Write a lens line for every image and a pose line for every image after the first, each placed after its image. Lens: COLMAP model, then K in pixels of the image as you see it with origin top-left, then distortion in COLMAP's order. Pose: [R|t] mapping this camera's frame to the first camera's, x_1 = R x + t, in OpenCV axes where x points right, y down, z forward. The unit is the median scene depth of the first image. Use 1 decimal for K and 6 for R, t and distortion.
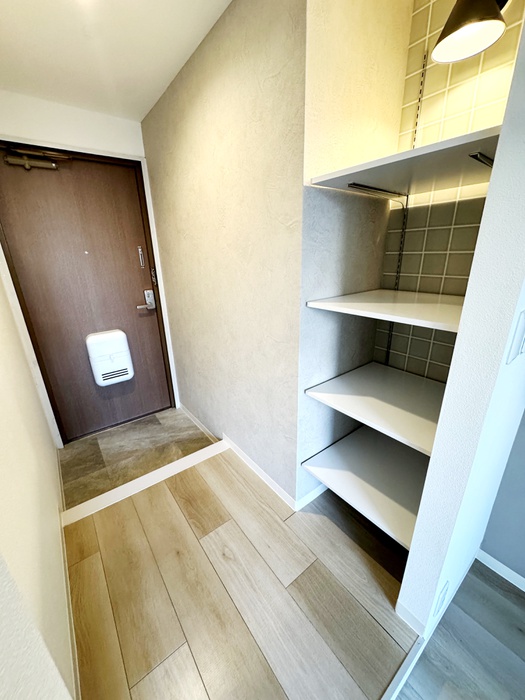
lens RADIAL K [[279.6, 0, 263.7], [0, 279.6, 349.1], [0, 0, 1]] dist [-0.003368, 0.000043]
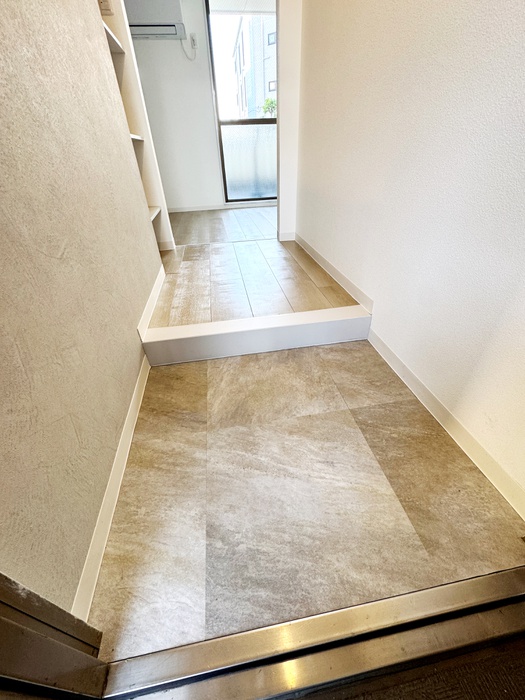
lens RADIAL K [[279.6, 0, 263.7], [0, 279.6, 349.1], [0, 0, 1]] dist [-0.003368, 0.000043]
pose [[-0.879906, -0.231856, 0.414738, -0.939857], [0.204400, 0.603264, 0.770904, -0.074258], [-0.428935, 0.763096, -0.483425, 1.873919]]
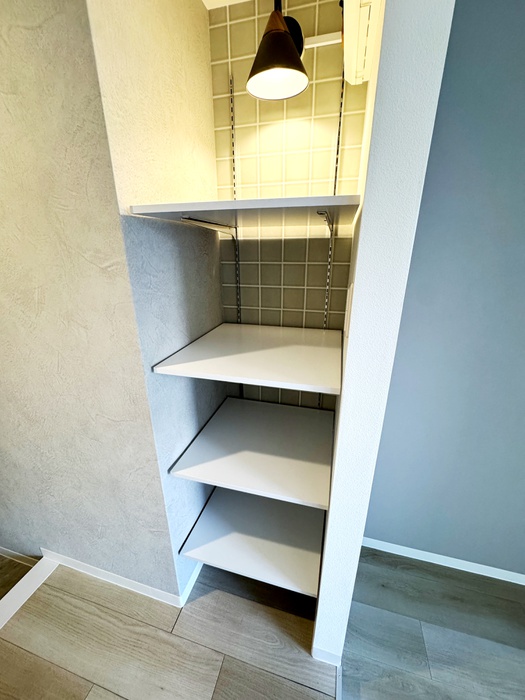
lens RADIAL K [[279.6, 0, 263.7], [0, 279.6, 349.1], [0, 0, 1]] dist [-0.003368, 0.000043]
pose [[0.798102, -0.184976, 0.573425, -0.025607], [0.182591, 0.981208, 0.062387, -0.197540], [-0.574189, 0.054911, 0.816879, 0.209398]]
